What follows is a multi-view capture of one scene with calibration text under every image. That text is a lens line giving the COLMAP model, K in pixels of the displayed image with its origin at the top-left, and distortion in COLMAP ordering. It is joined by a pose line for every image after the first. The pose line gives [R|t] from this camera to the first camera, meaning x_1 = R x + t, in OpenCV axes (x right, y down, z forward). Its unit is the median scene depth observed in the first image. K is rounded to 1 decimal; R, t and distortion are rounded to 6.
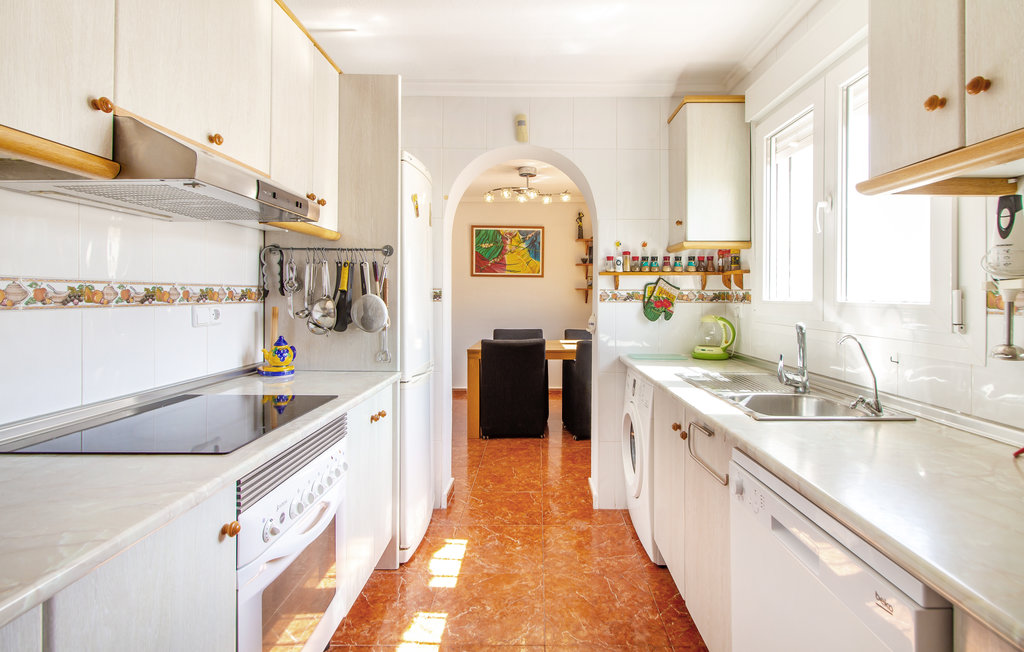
lens RADIAL K [[489.3, 0, 512.0], [0, 489.3, 305.0], [0, 0, 1]] dist [0.002124, 0.000449]
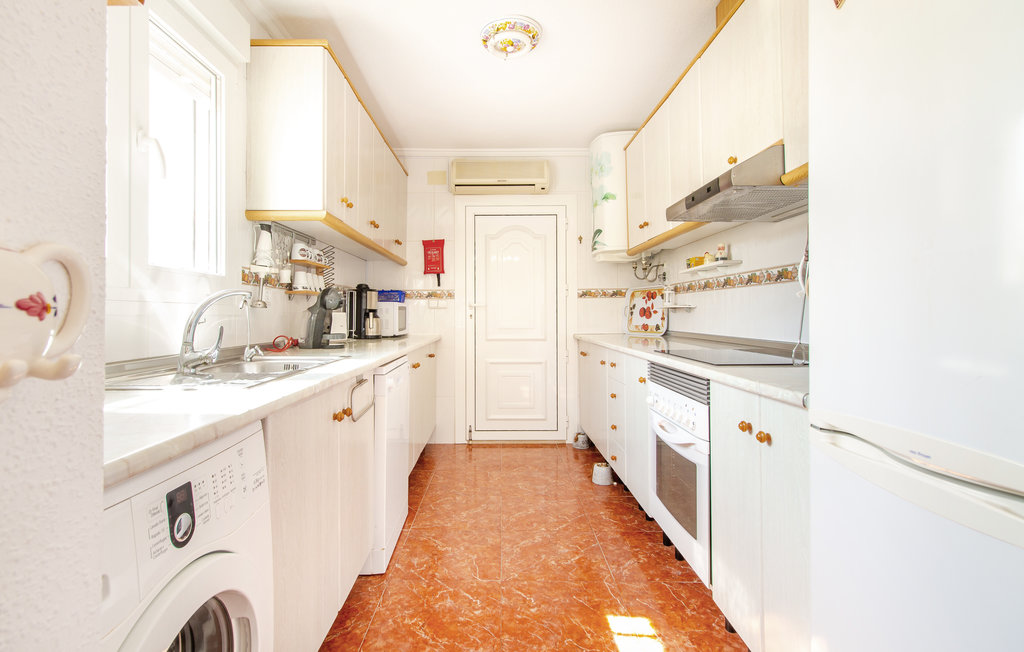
lens RADIAL K [[489.3, 0, 512.0], [0, 489.3, 305.0], [0, 0, 1]] dist [0.002124, 0.000449]
pose [[-0.998418, -0.007586, -0.055717, 0.105112], [-0.007543, 0.999971, -0.000980, 0.064102], [0.055723, -0.000558, -0.998446, 2.053362]]
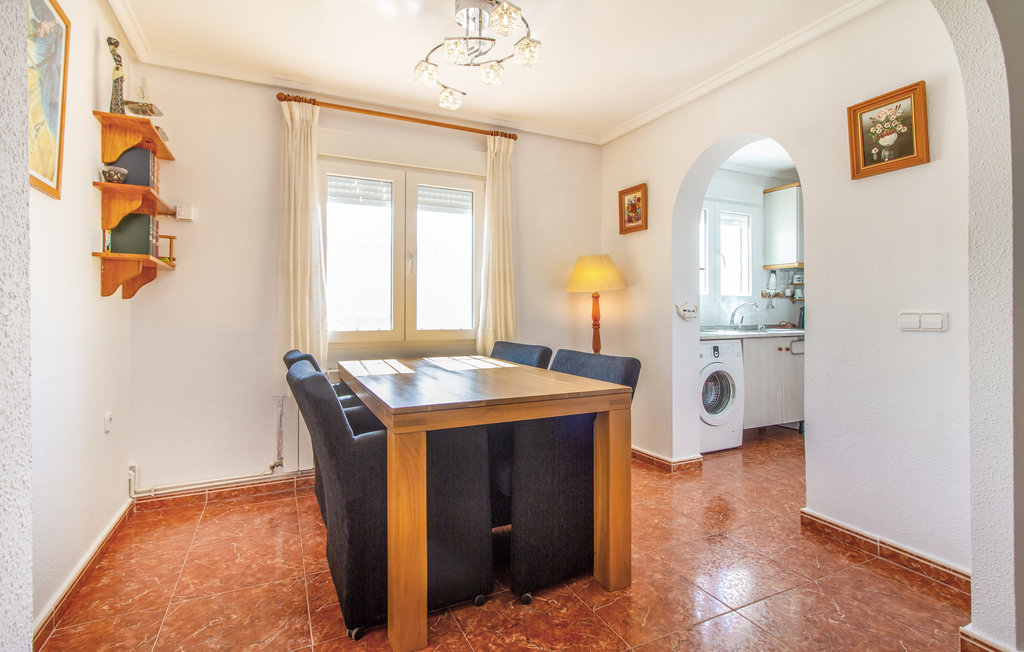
lens RADIAL K [[469.8, 0, 510.8], [0, 469.8, 305.2], [0, 0, 1]] dist [0.001367, -0.000052]
pose [[-0.463162, 0.005518, 0.886256, -1.125892], [0.014095, 0.999900, 0.001140, 0.029917], [-0.886161, 0.013020, -0.463194, 3.455054]]
